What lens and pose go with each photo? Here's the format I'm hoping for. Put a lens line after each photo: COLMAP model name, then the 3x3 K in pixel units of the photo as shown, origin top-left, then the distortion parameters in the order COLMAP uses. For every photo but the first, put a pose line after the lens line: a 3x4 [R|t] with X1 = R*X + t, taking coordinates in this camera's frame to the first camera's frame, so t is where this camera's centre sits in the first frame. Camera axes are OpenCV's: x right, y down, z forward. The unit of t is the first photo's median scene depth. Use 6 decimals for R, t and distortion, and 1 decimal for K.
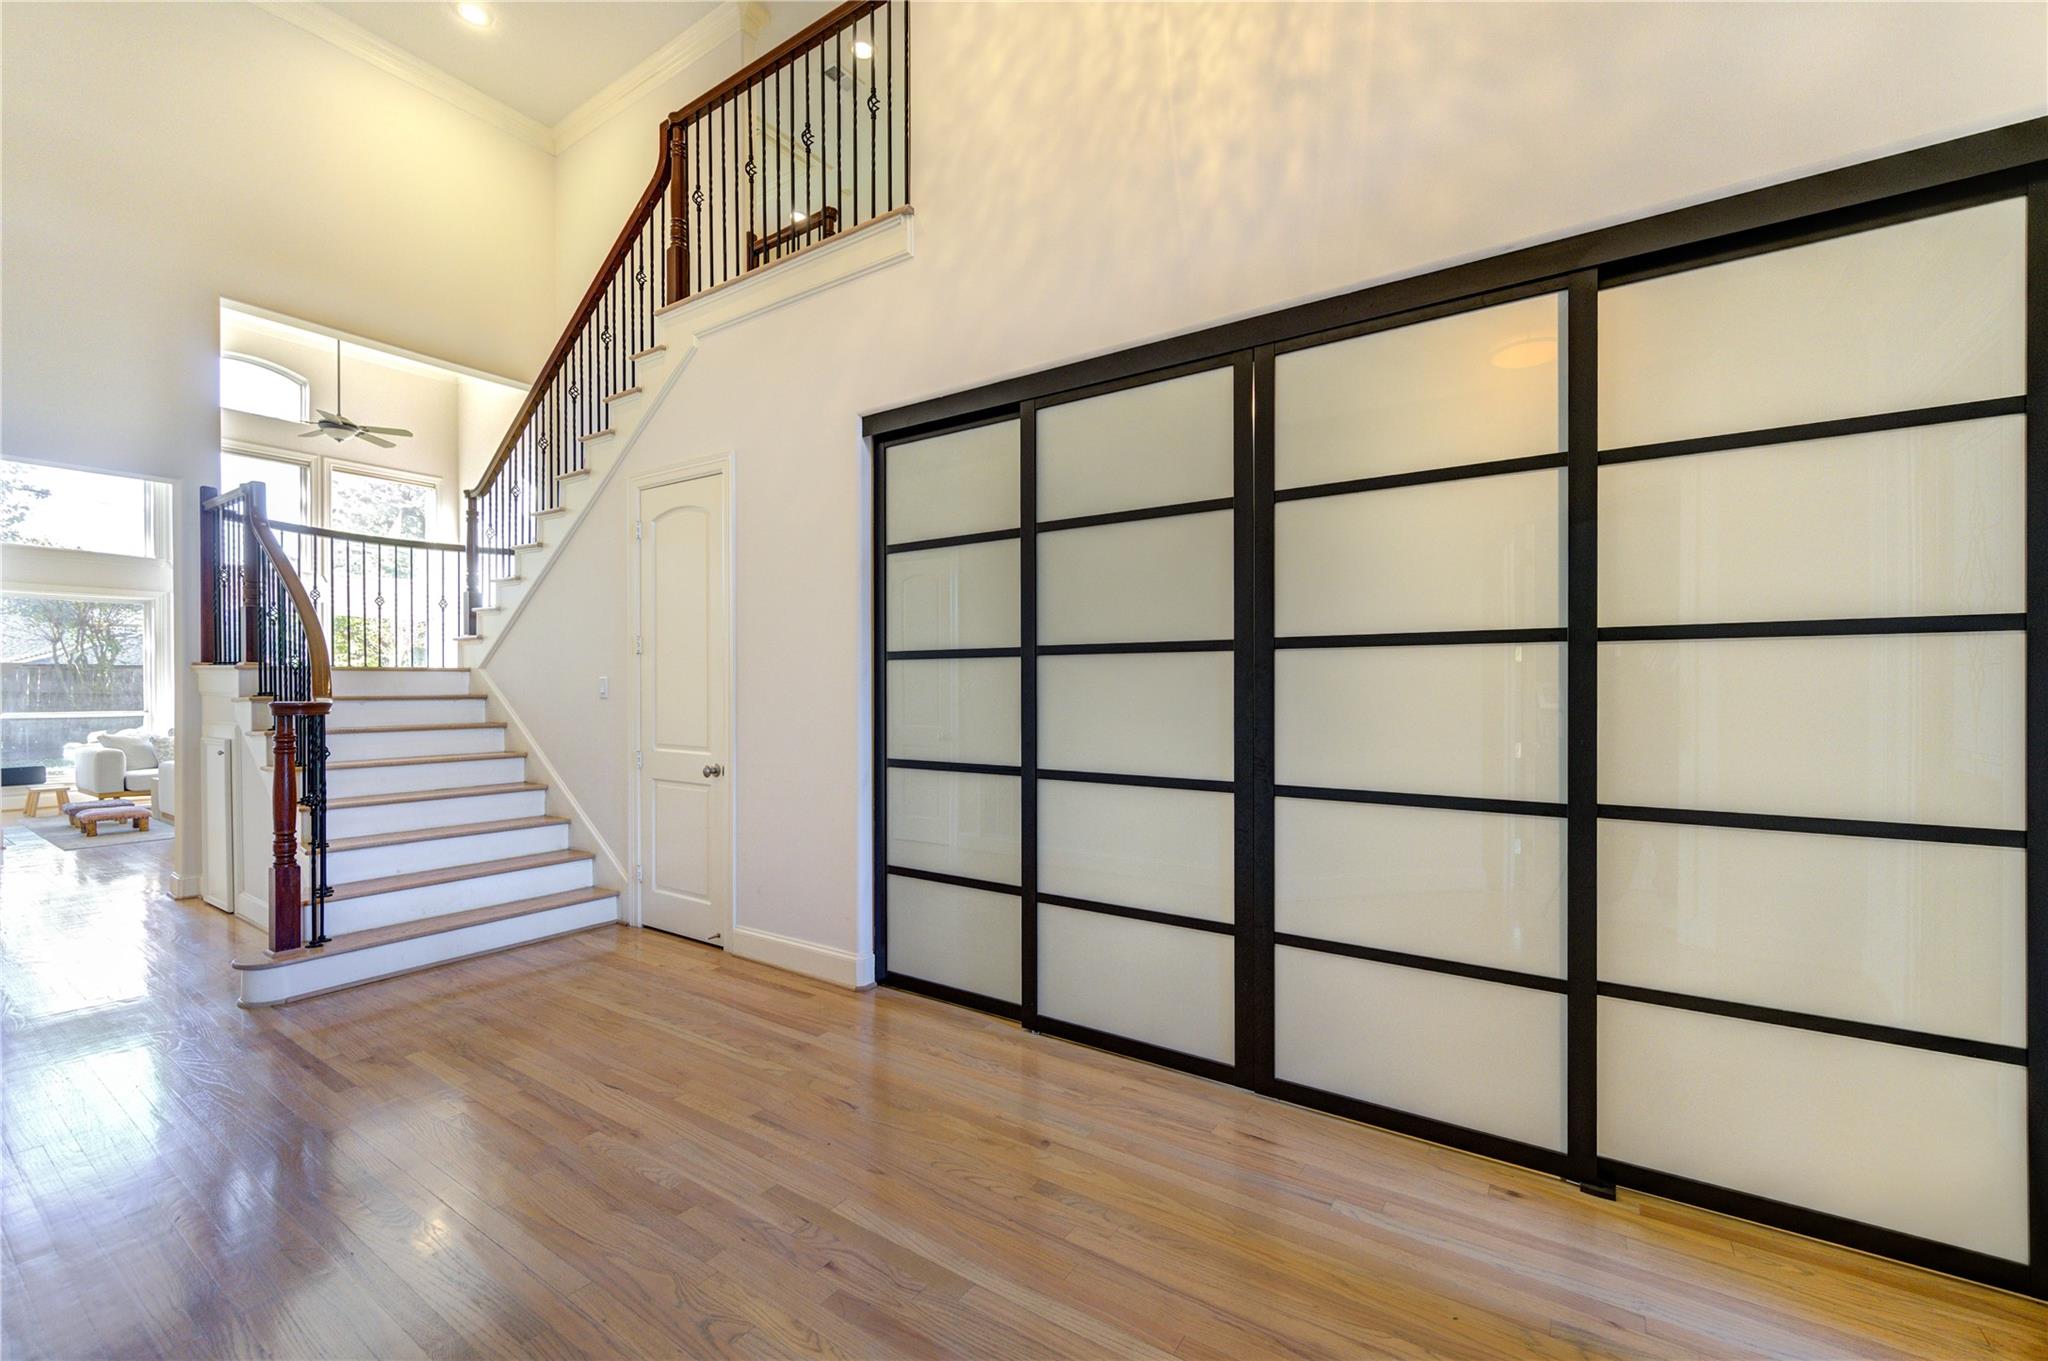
lens RADIAL K [[792.0, 0, 1003.6], [0, 792.0, 693.9], [0, 0, 1]] dist [-0.000435, 0.000640]
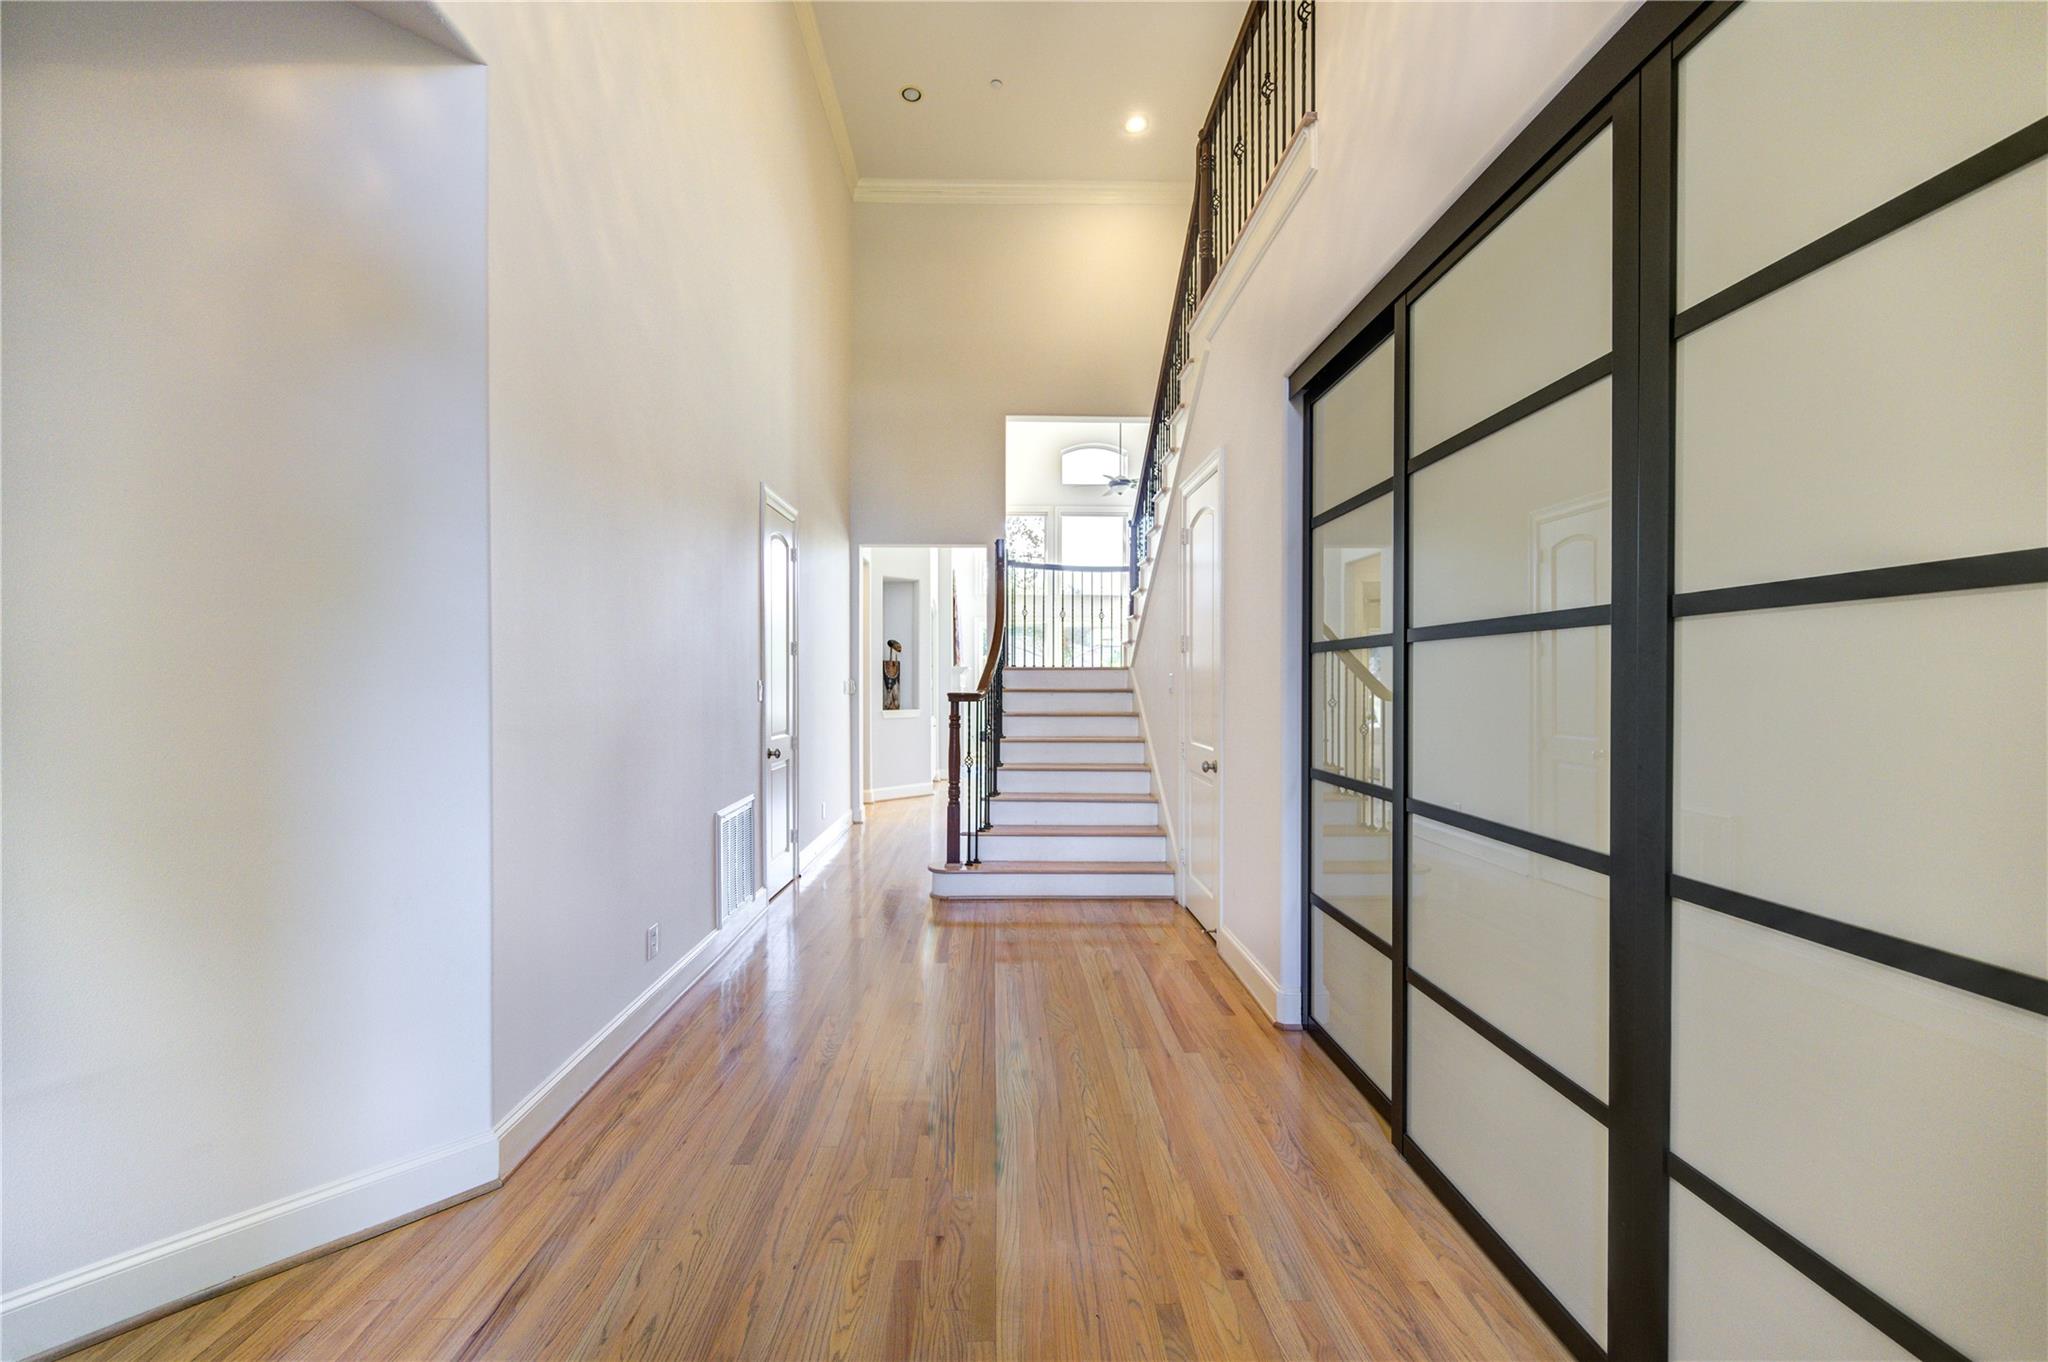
lens RADIAL K [[792.0, 0, 1014.6], [0, 792.0, 688.2], [0, 0, 1]] dist [-0.000435, 0.000640]
pose [[0.604595, 0.007986, -0.796493, 0.308383], [-0.008740, 0.999956, 0.003392, -0.004428], [0.796485, 0.004911, 0.604639, 0.204928]]
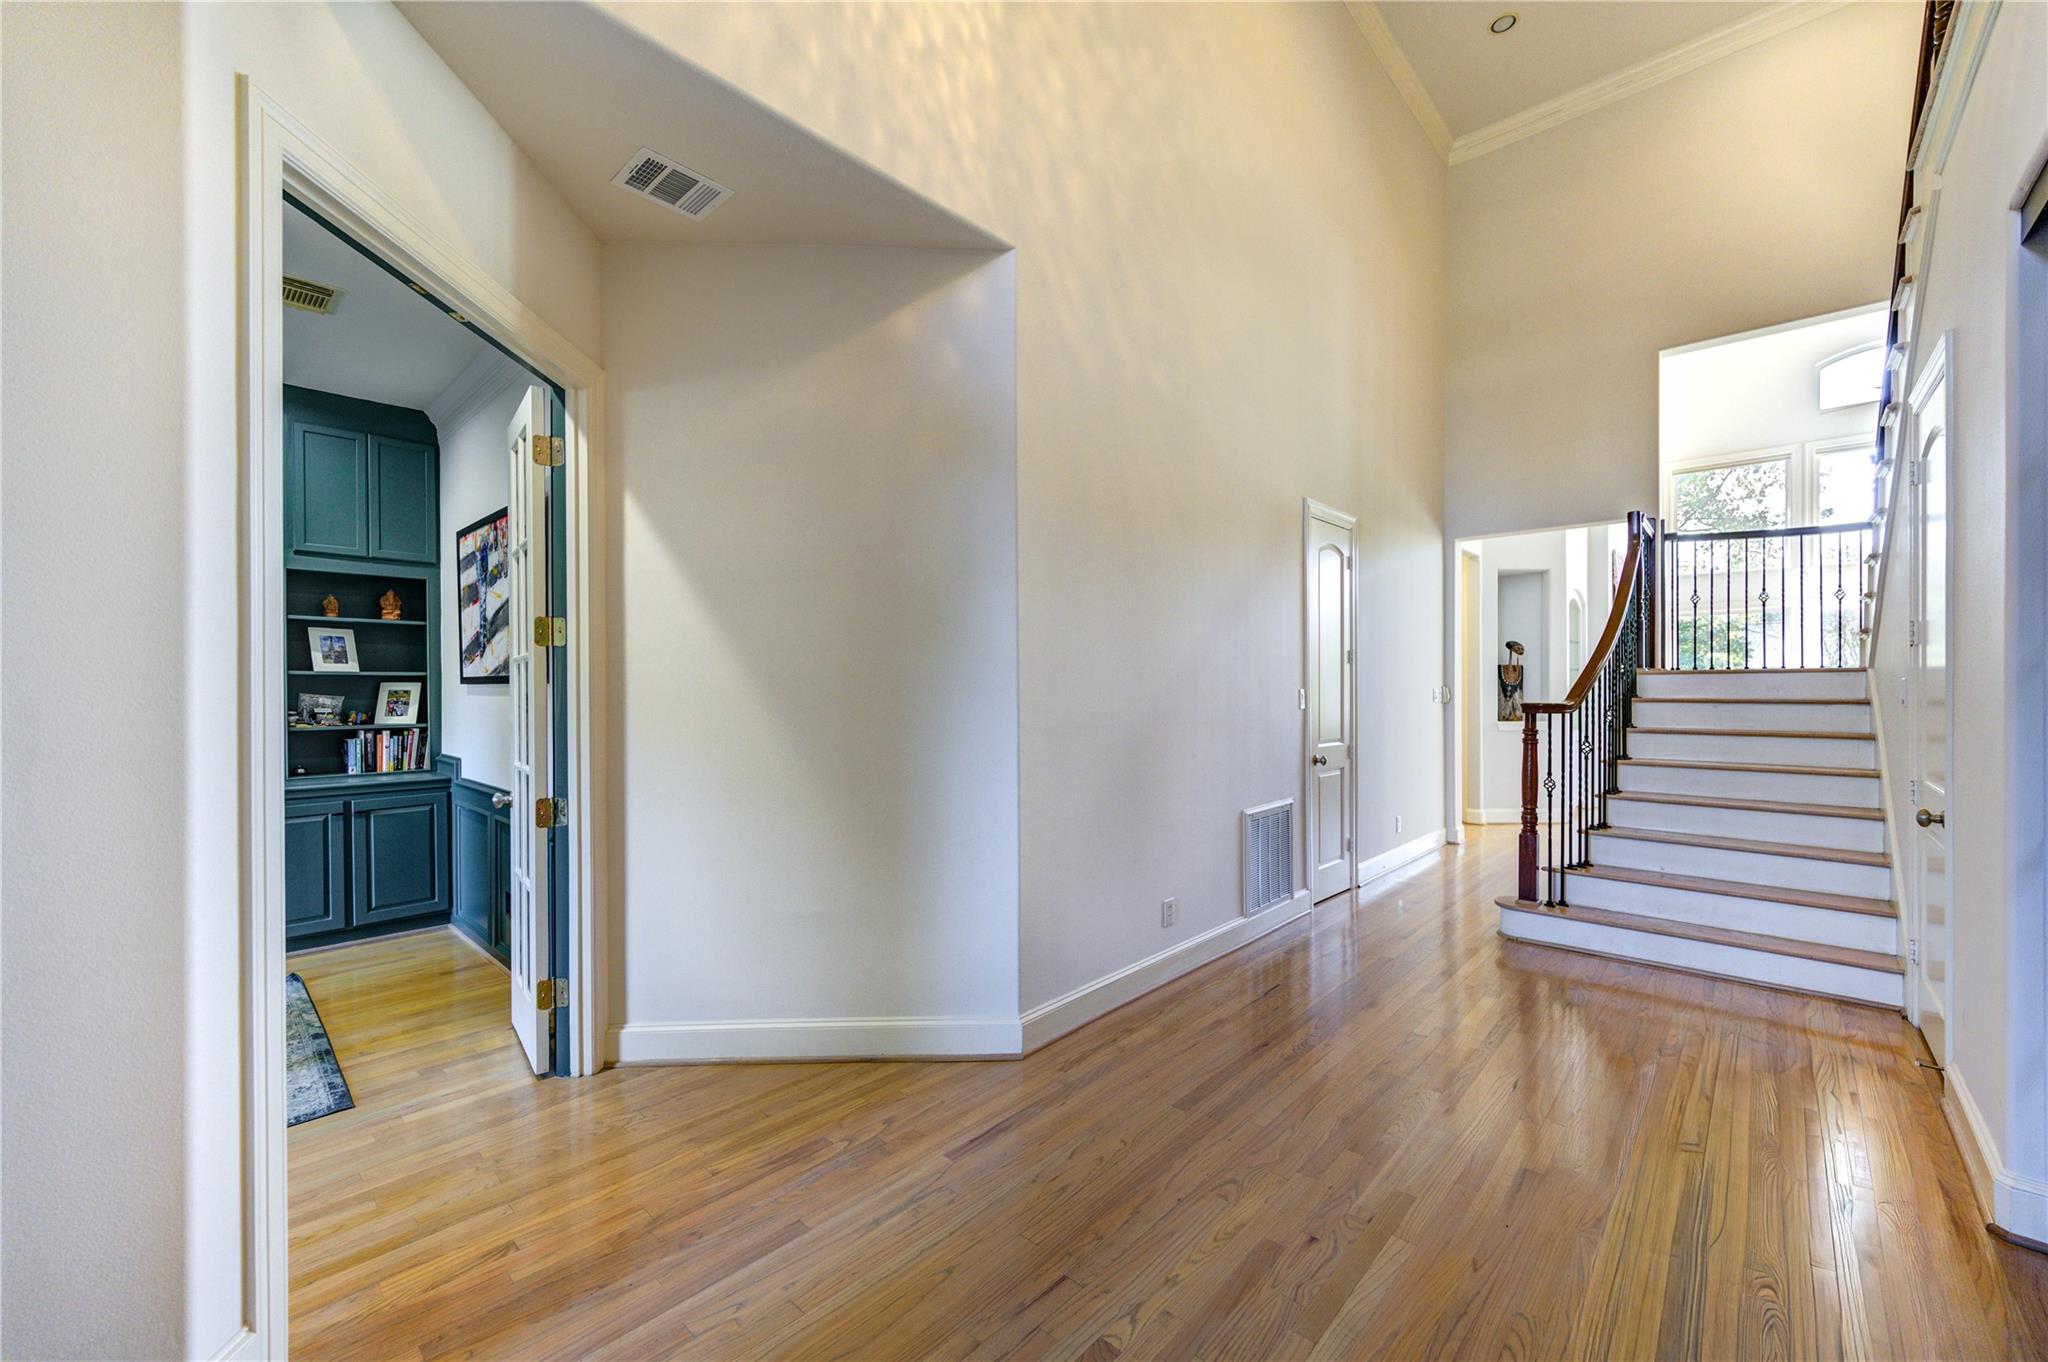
lens RADIAL K [[792.0, 0, 1035.2], [0, 792.0, 690.8], [0, 0, 1]] dist [-0.000435, 0.000640]
pose [[-0.098172, 0.003885, -0.995162, 0.403202], [-0.008034, 0.999957, 0.004696, -0.007962], [0.995137, 0.008456, -0.098137, 0.335897]]
